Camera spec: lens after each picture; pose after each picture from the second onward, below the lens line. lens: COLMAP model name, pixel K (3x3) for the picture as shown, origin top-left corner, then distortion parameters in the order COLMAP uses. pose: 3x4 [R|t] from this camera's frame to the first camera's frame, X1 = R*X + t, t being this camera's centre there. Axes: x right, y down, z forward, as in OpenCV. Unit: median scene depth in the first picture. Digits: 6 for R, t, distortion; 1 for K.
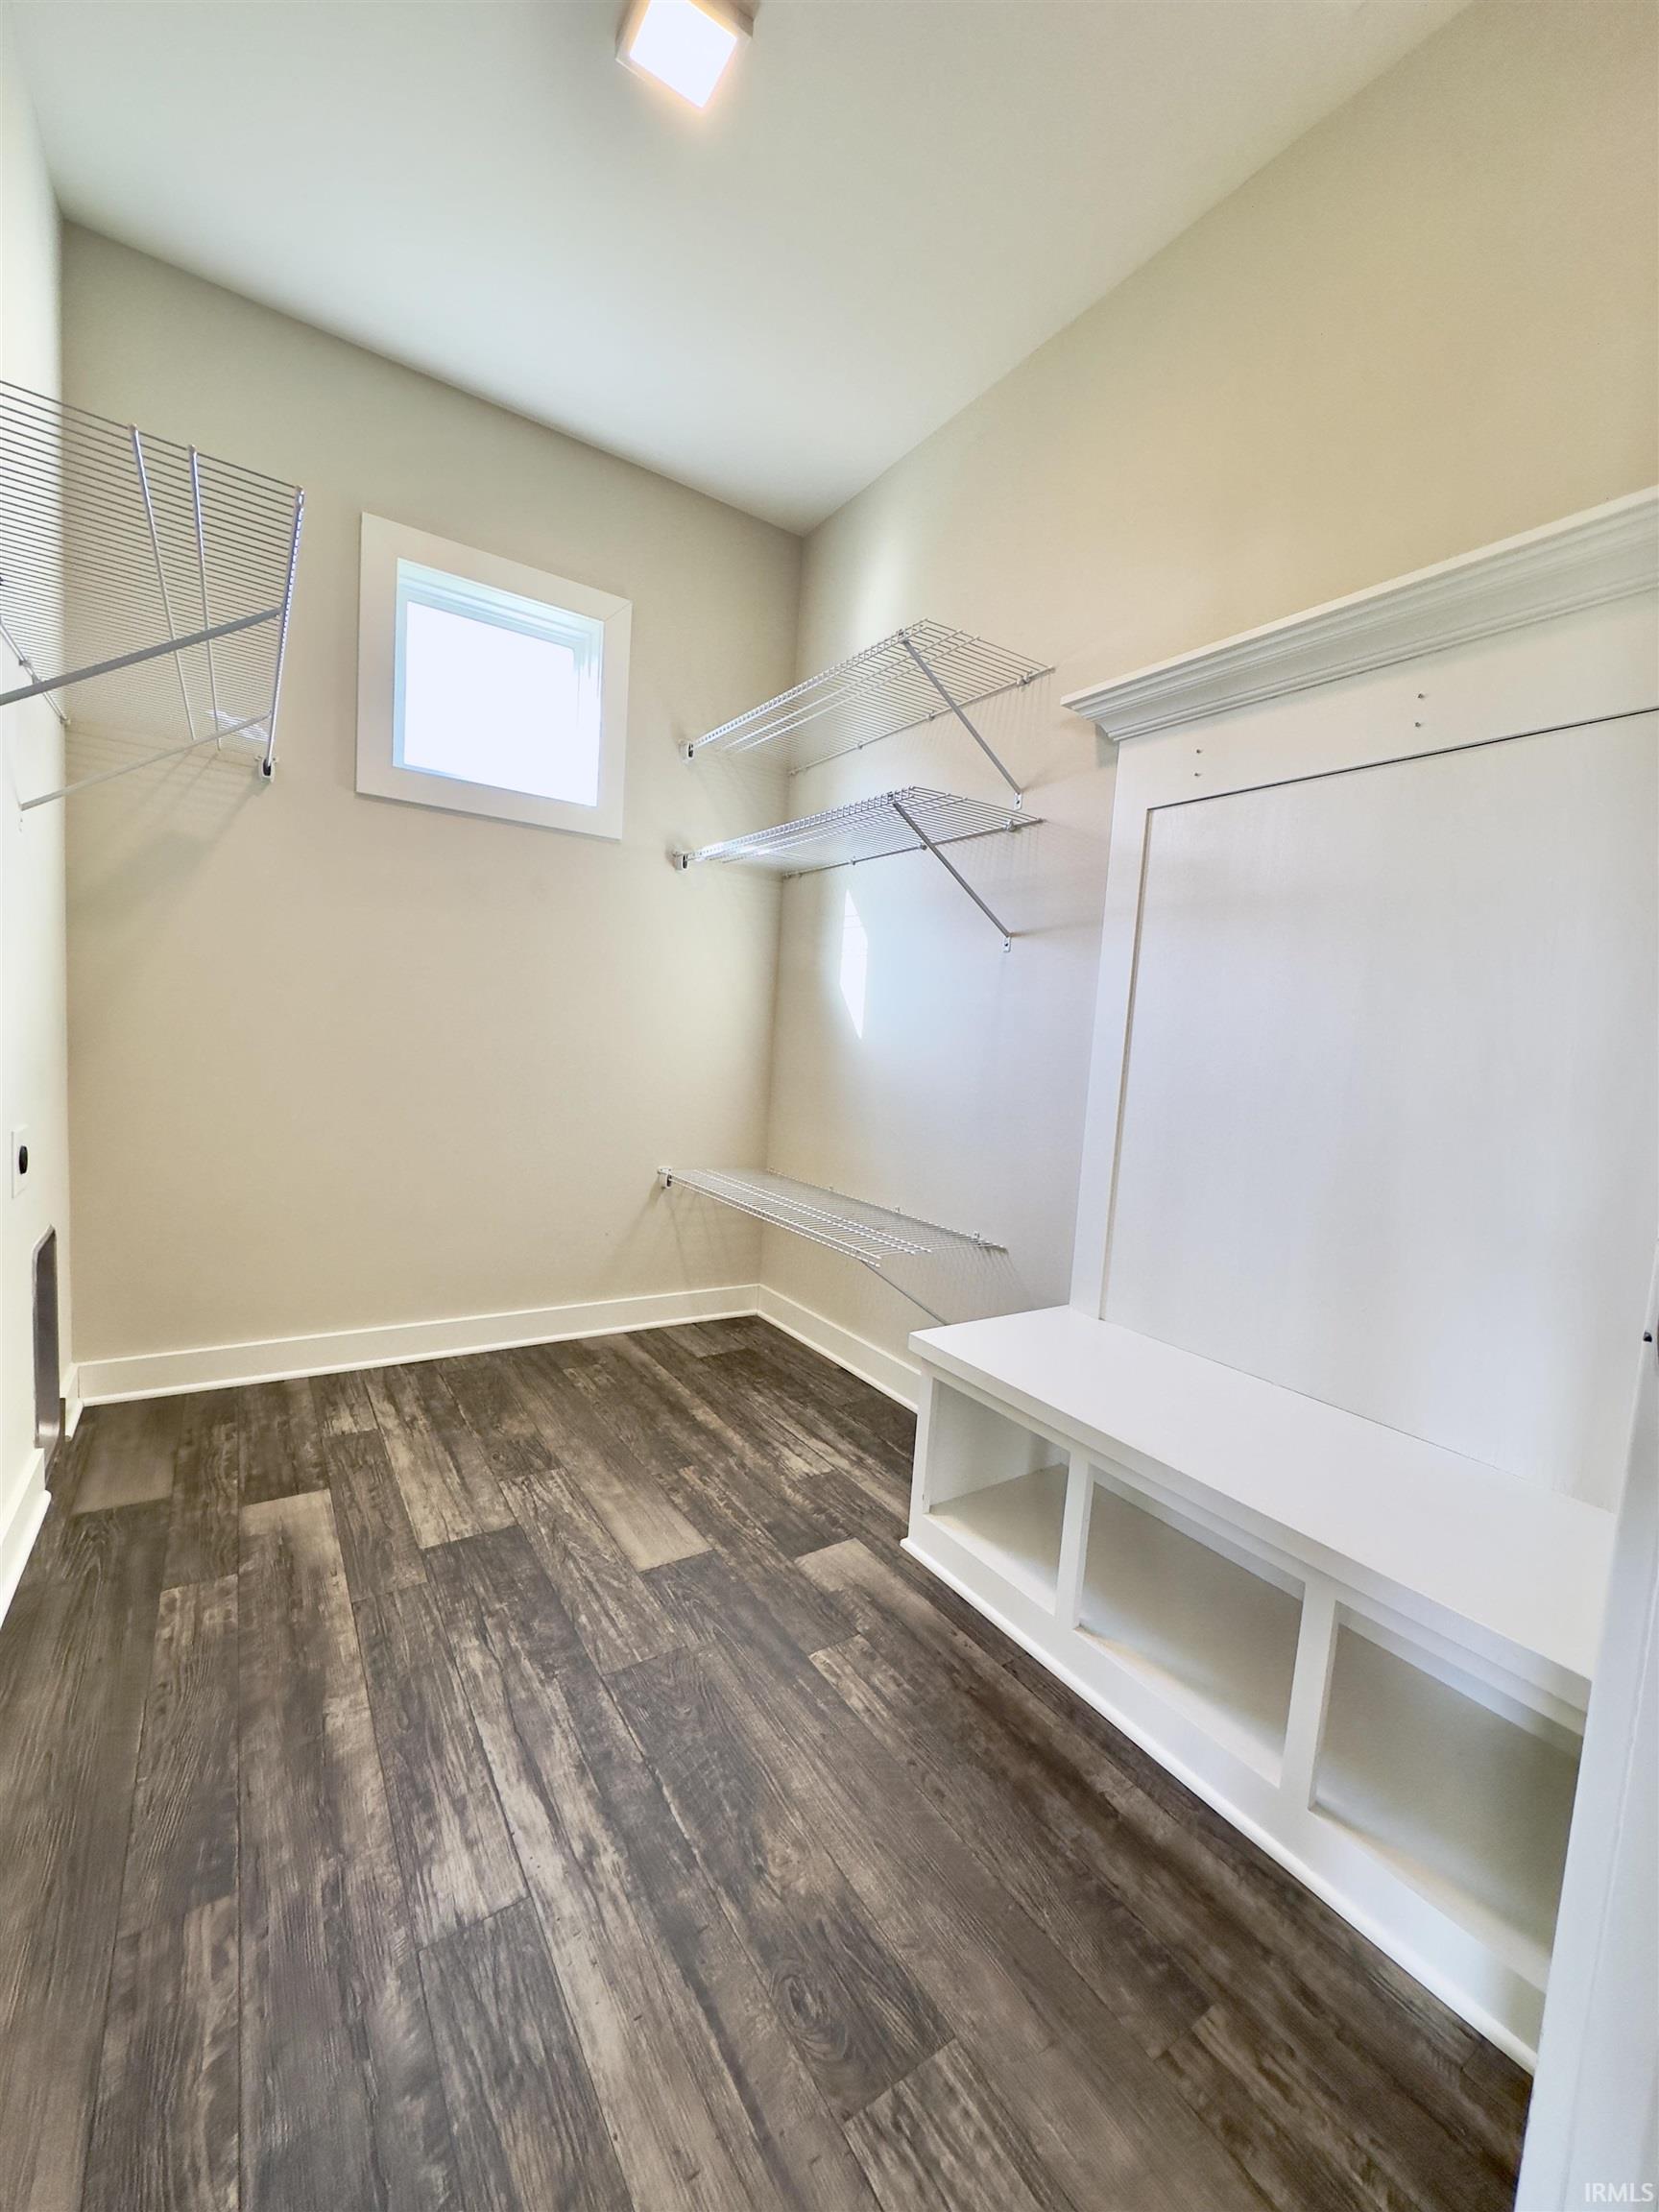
lens RADIAL K [[879.7, 0, 827.2], [0, 879.7, 1102.2], [0, 0, 1]] dist [-0.000876, 0.000275]
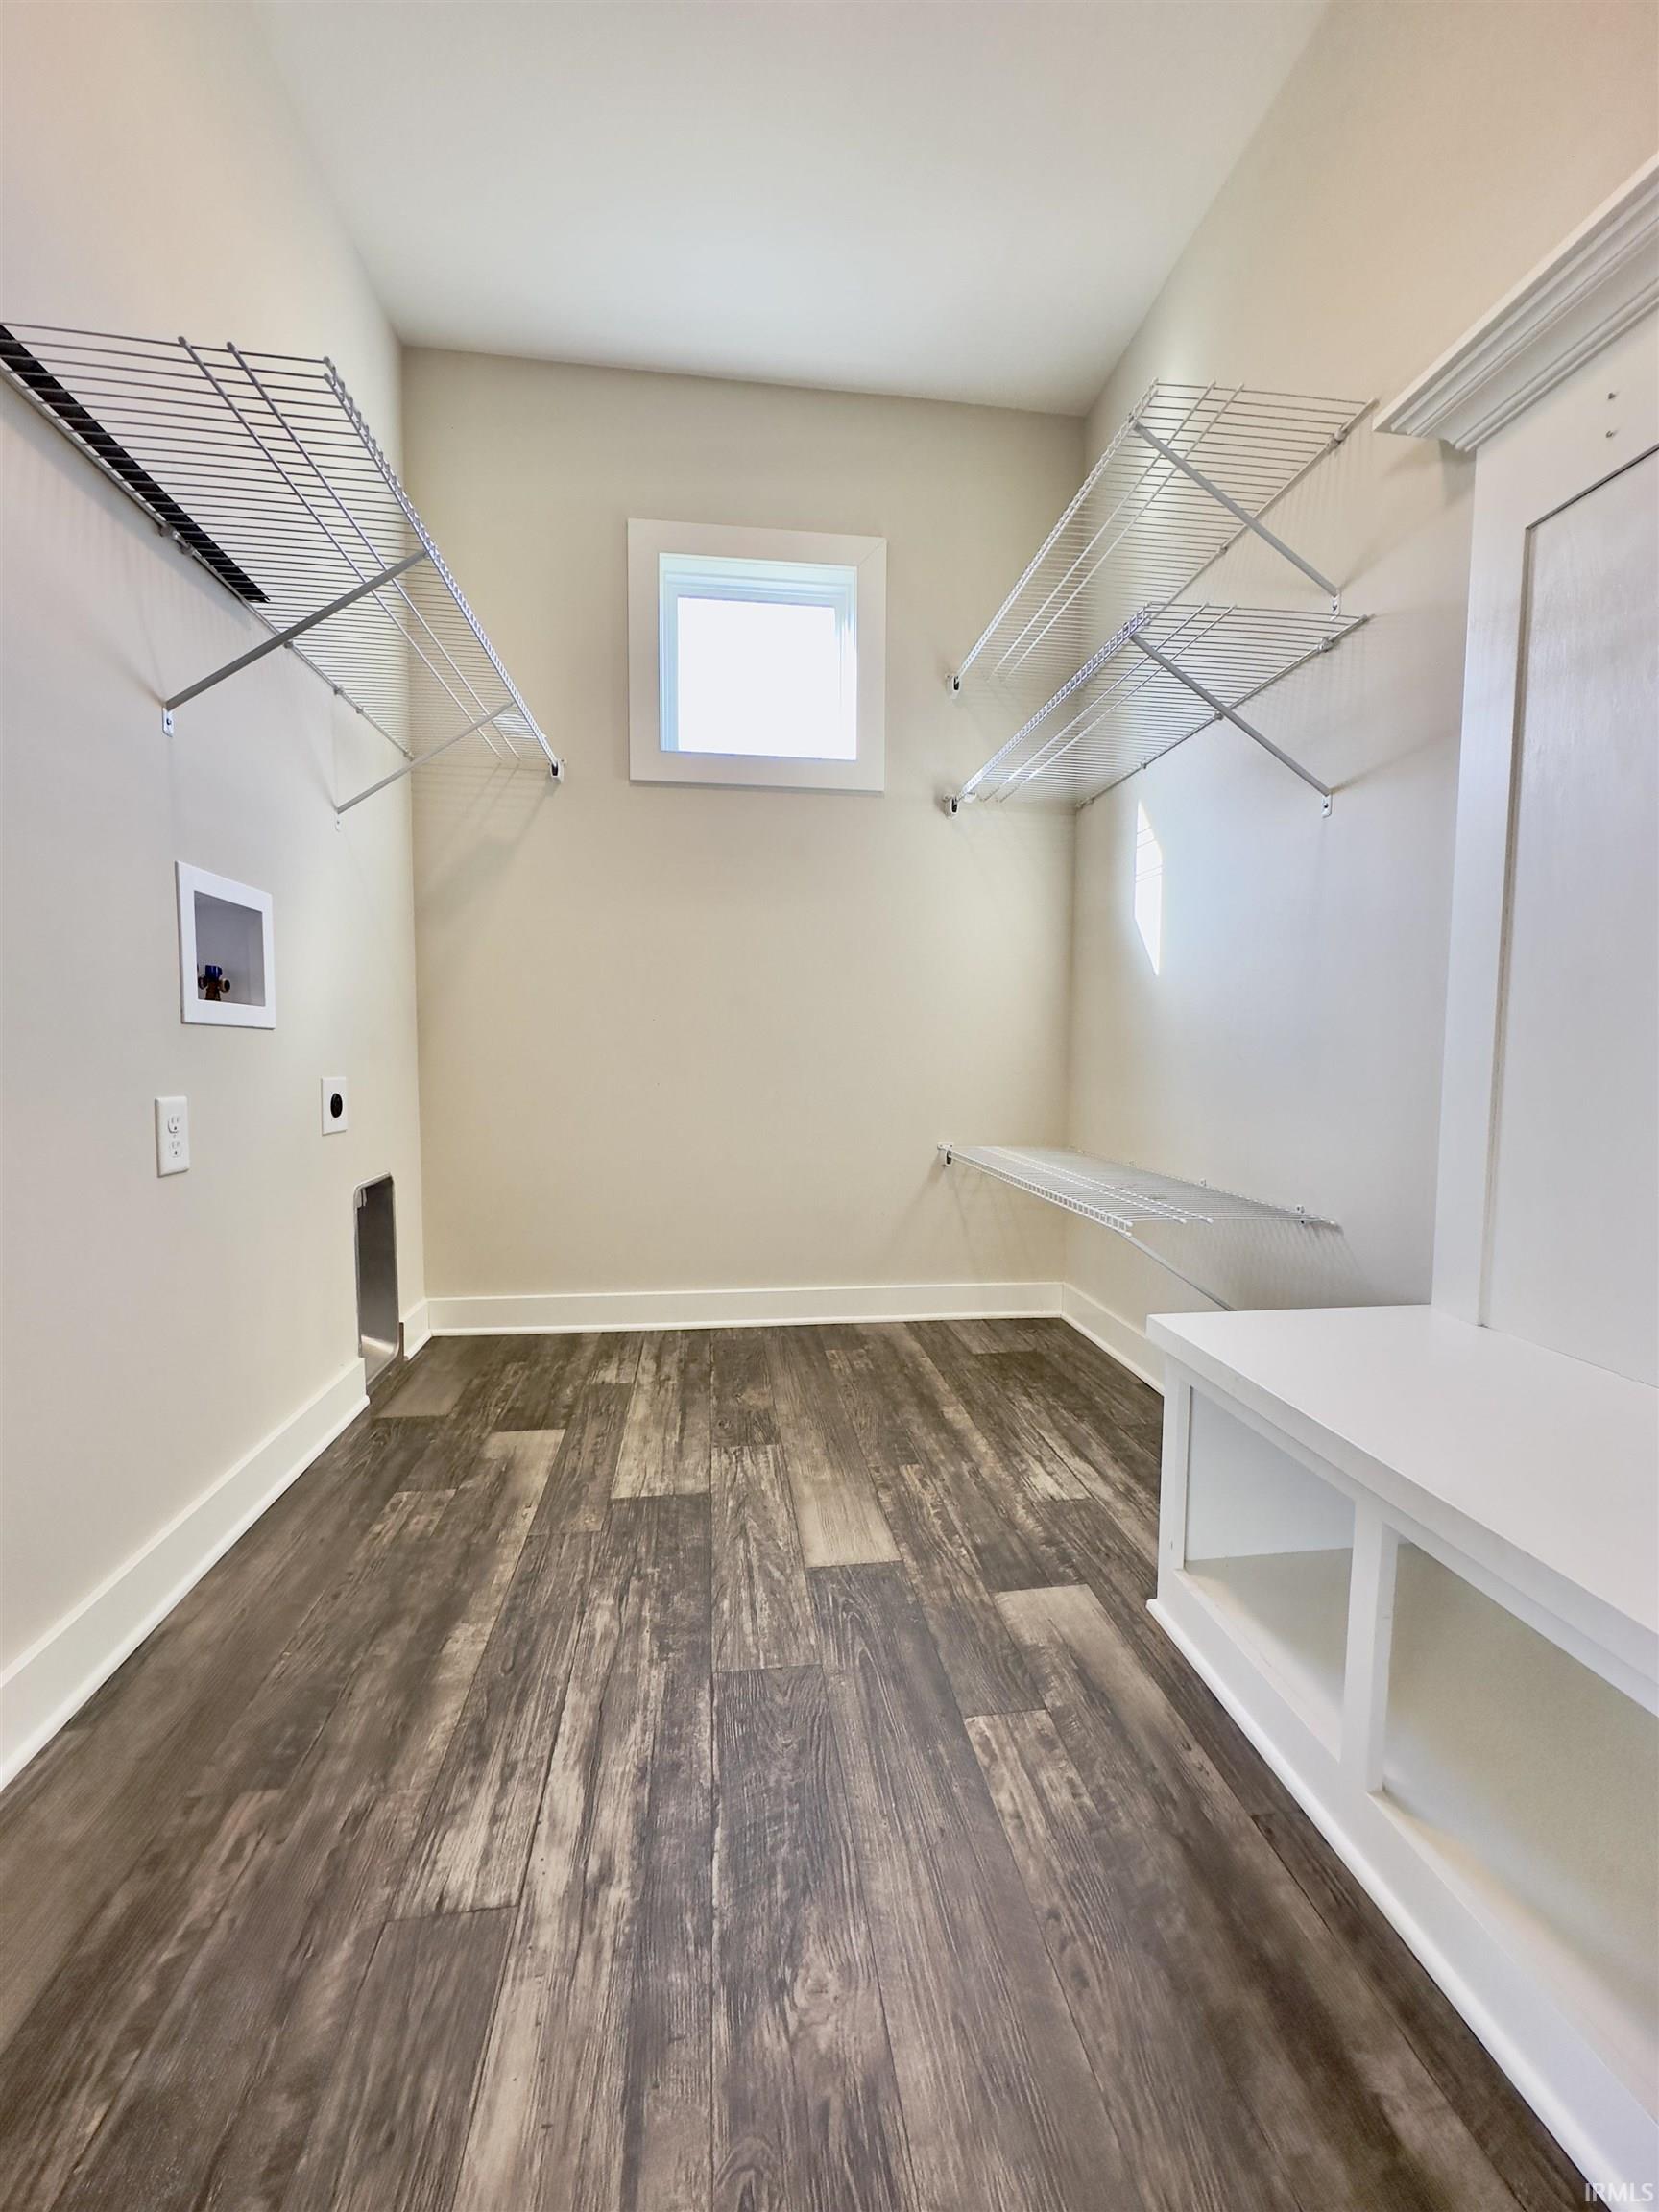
lens RADIAL K [[879.7, 0, 827.2], [0, 879.7, 1102.2], [0, 0, 1]] dist [-0.000876, 0.000275]
pose [[0.896772, -0.030348, -0.441451, 0.252732], [0.015580, 0.999192, -0.037042, 0.146515], [0.442219, 0.026340, 0.896520, 0.295358]]
